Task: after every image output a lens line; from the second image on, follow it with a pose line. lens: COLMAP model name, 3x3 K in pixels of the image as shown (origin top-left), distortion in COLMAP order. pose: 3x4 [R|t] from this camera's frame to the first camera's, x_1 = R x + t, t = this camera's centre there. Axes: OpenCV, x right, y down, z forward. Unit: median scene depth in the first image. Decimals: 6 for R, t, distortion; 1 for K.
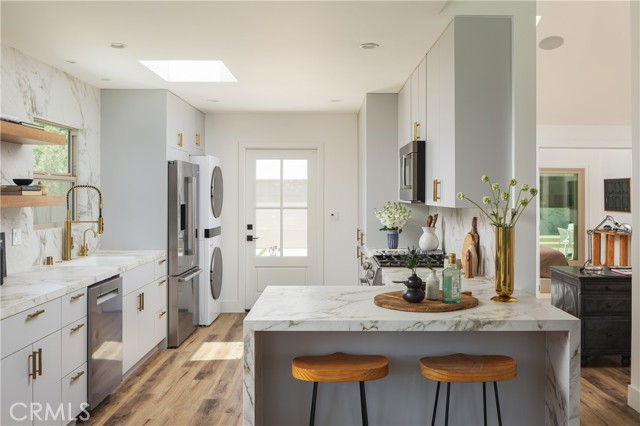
lens RADIAL K [[623.0, 0, 316.9], [0, 623.0, 206.2], [0, 0, 1]] dist [-0.016138, 0.000000]
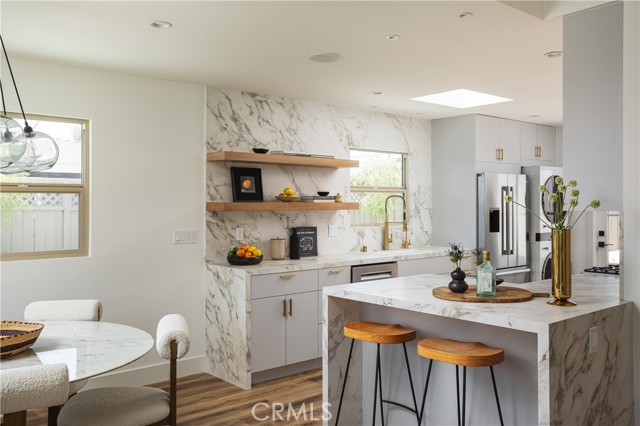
lens RADIAL K [[568.6, 0, 323.6], [0, 568.6, 210.4], [0, 0, 1]] dist [0.042132, 0.004676]
pose [[0.652041, 0.000812, -0.758184, 0.519096], [-0.008521, 0.999944, -0.006257, 0.009337], [0.758136, 0.010540, 0.652011, 0.090690]]
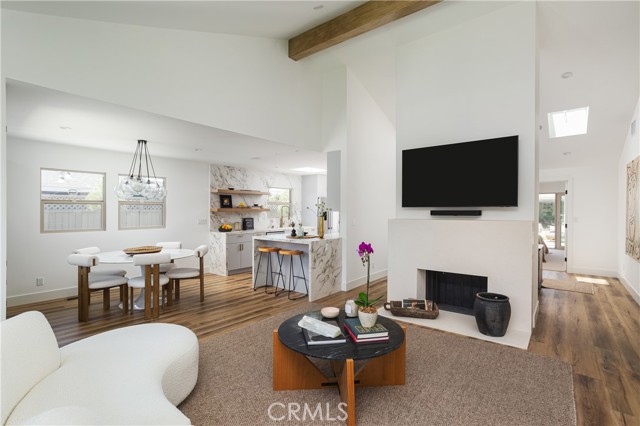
lens RADIAL K [[309.2, 0, 316.8], [0, 309.2, 209.7], [0, 0, 1]] dist [-0.008987, 0.001276]
pose [[0.768089, -0.003179, -0.640335, 0.960984], [-0.009258, 0.999828, -0.016068, 0.015826], [0.640276, 0.018270, 0.767927, -0.223124]]
